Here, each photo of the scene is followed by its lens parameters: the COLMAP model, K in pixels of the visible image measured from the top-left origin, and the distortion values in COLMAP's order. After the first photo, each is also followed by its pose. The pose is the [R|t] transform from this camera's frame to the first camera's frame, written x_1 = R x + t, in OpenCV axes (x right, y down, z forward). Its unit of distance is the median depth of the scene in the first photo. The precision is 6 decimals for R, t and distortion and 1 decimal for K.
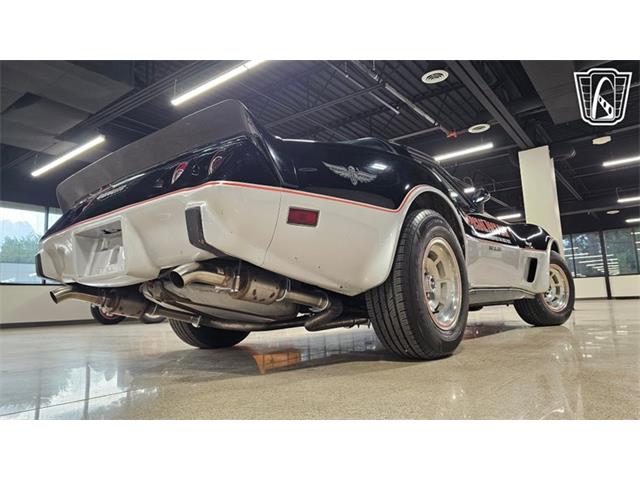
lens RADIAL K [[427.5, 0, 316.7], [0, 427.5, 242.6], [0, 0, 1]] dist [0.050944, -0.040992]
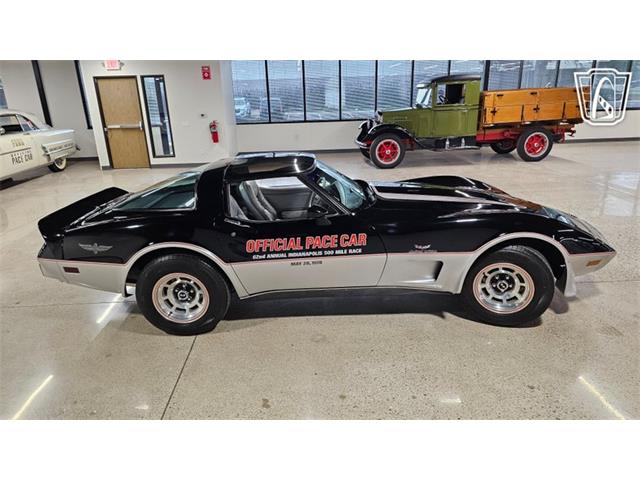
lens RADIAL K [[427.5, 0, 319.6], [0, 427.5, 234.2], [0, 0, 1]] dist [0.050944, -0.040992]
pose [[0.648207, 0.260478, -0.715527, 1.723845], [0.109157, 0.898181, 0.425859, -0.759667], [0.753599, -0.354150, 0.553774, 0.560669]]
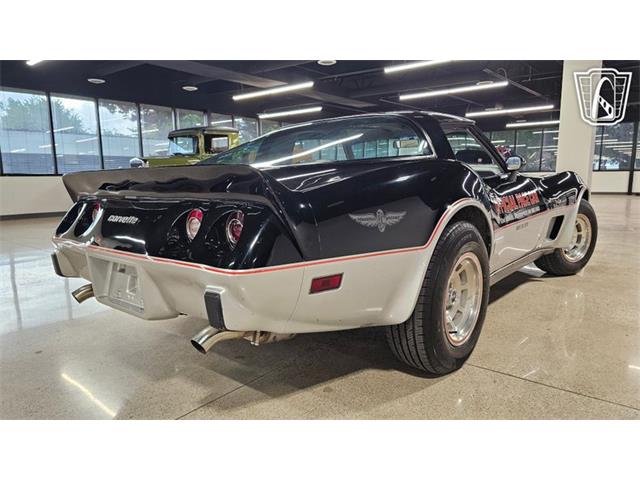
lens RADIAL K [[427.5, 0, 315.4], [0, 427.5, 244.5], [0, 0, 1]] dist [0.050944, -0.040992]
pose [[0.999129, 0.033766, -0.024498, -0.025103], [-0.025022, 0.954944, 0.295731, -0.300591], [0.033380, -0.294860, 0.954957, 0.084509]]
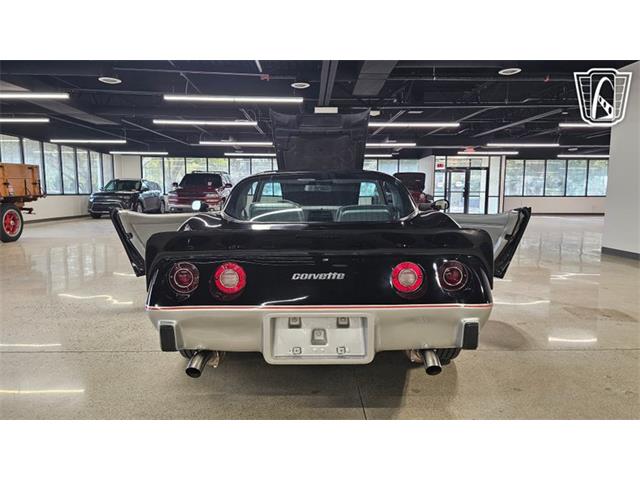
lens RADIAL K [[427.5, 0, 319.3], [0, 427.5, 235.5], [0, 0, 1]] dist [0.050944, -0.040992]
pose [[0.780496, -0.018481, 0.624888, -0.931722], [-0.121981, 0.975849, 0.181217, -0.334111], [-0.613145, -0.217664, 0.759392, 0.220538]]
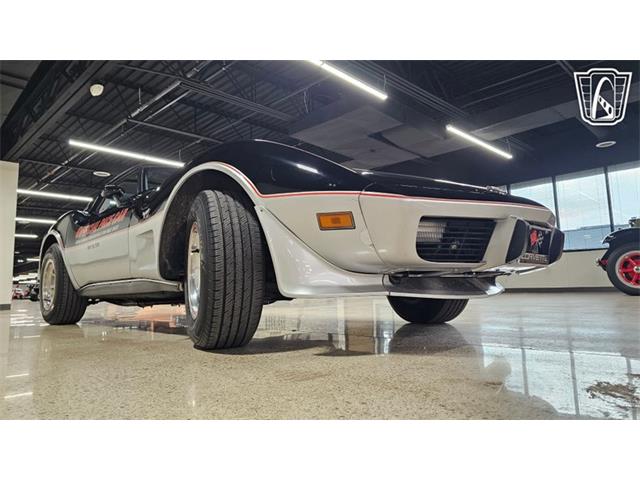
lens RADIAL K [[427.5, 0, 315.1], [0, 427.5, 234.1], [0, 0, 1]] dist [0.050944, -0.040992]
pose [[-0.117441, -0.084404, -0.989487, 1.966706], [0.172082, 0.979579, -0.103983, 0.265665], [0.978057, -0.182484, -0.100518, 2.286900]]
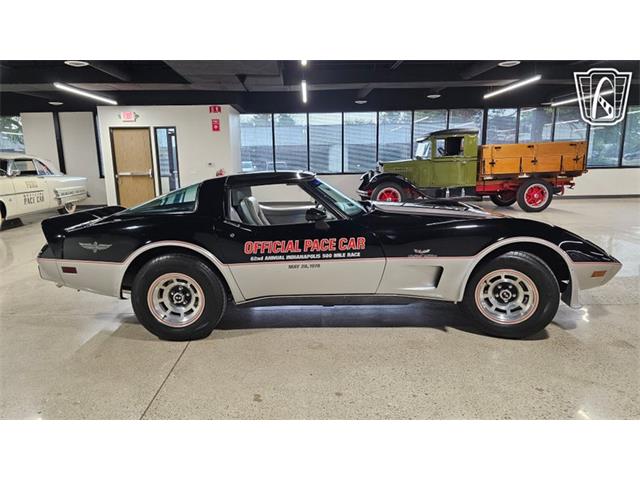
lens RADIAL K [[427.5, 0, 313.2], [0, 427.5, 237.1], [0, 0, 1]] dist [0.050944, -0.040992]
pose [[0.629222, 0.165235, -0.759459, 1.781813], [0.099759, 0.951888, 0.289753, -0.543338], [0.770797, -0.258082, 0.582465, 0.501058]]
